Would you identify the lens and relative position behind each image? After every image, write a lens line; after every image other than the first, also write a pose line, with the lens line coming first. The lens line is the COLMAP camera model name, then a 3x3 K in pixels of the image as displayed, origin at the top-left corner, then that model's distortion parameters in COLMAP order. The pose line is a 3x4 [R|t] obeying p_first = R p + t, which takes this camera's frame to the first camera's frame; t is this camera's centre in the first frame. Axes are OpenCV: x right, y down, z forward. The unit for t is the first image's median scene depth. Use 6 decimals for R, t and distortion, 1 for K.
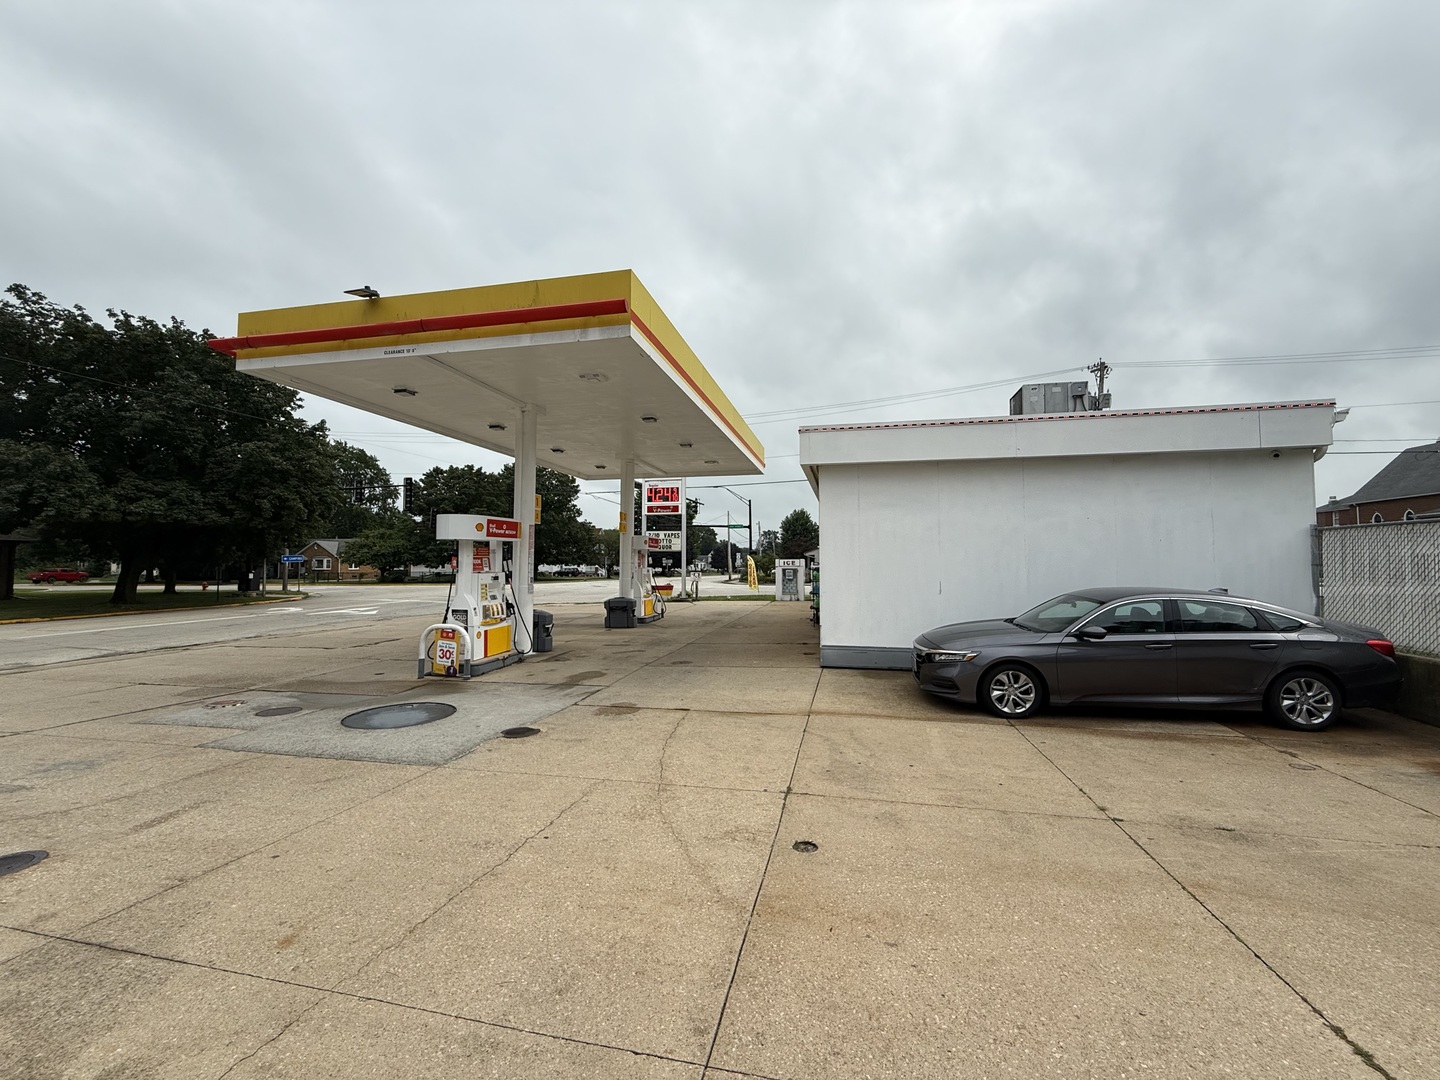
lens RADIAL K [[571.9, 0, 723.6], [0, 571.9, 544.2], [0, 0, 1]] dist [0.000722, -0.000184]
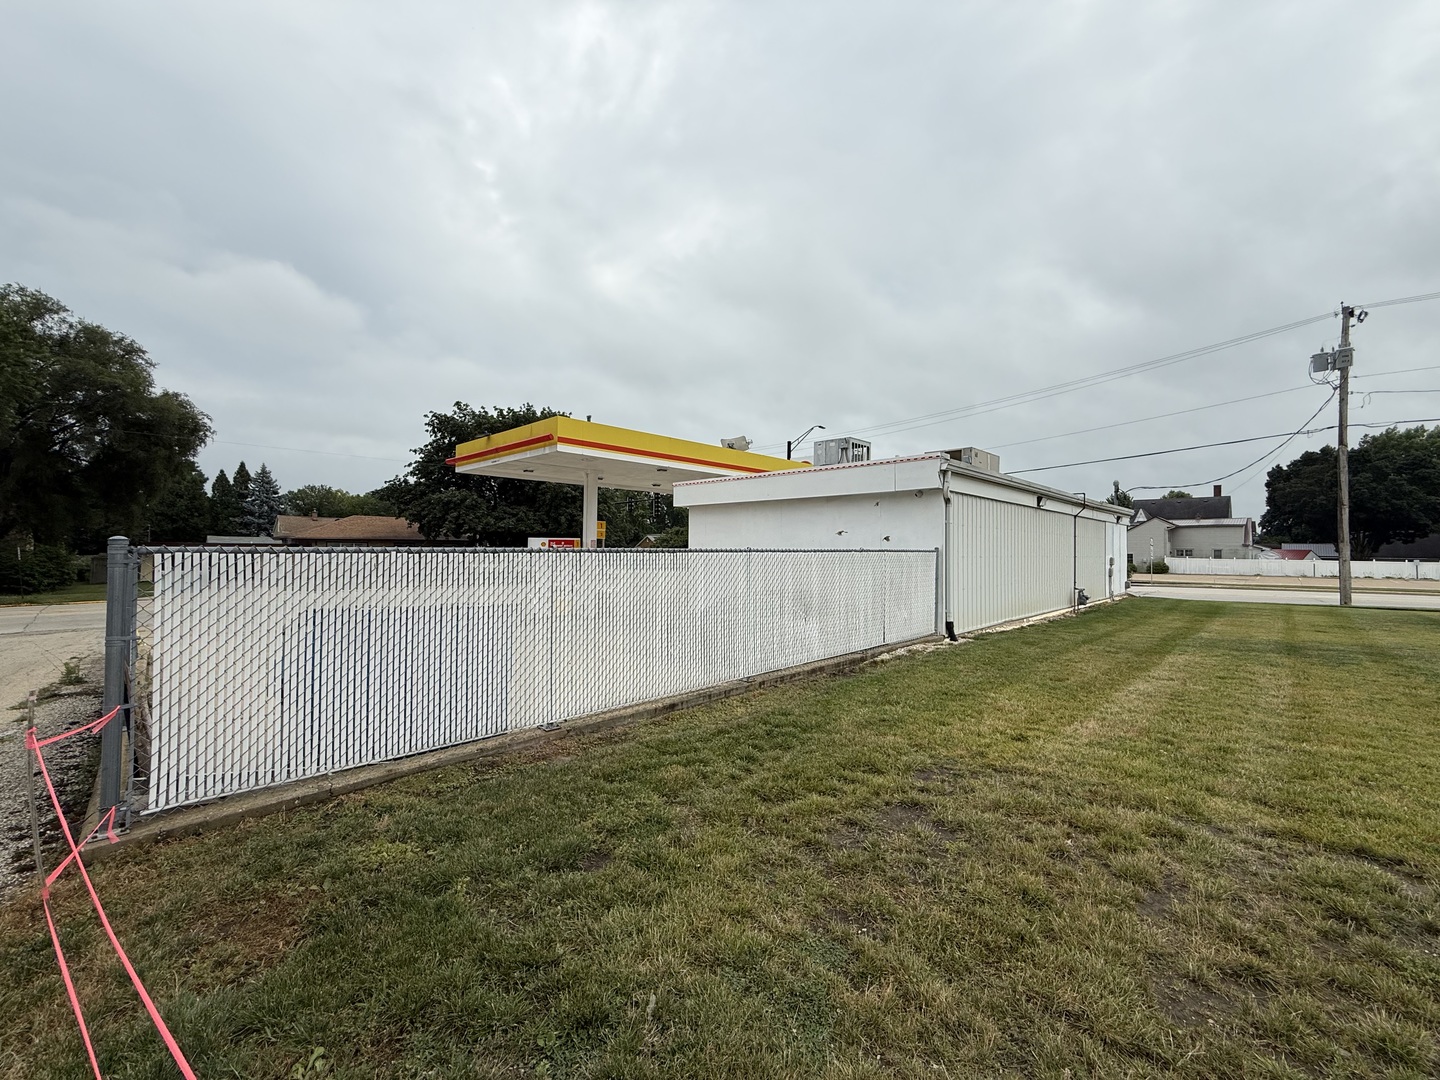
lens RADIAL K [[571.9, 0, 719.9], [0, 571.9, 541.3], [0, 0, 1]] dist [0.000722, -0.000184]
pose [[0.855919, -0.001755, -0.517107, 0.433520], [0.005818, 0.999964, 0.006236, -0.019704], [0.517077, -0.008346, 0.855898, -0.128642]]
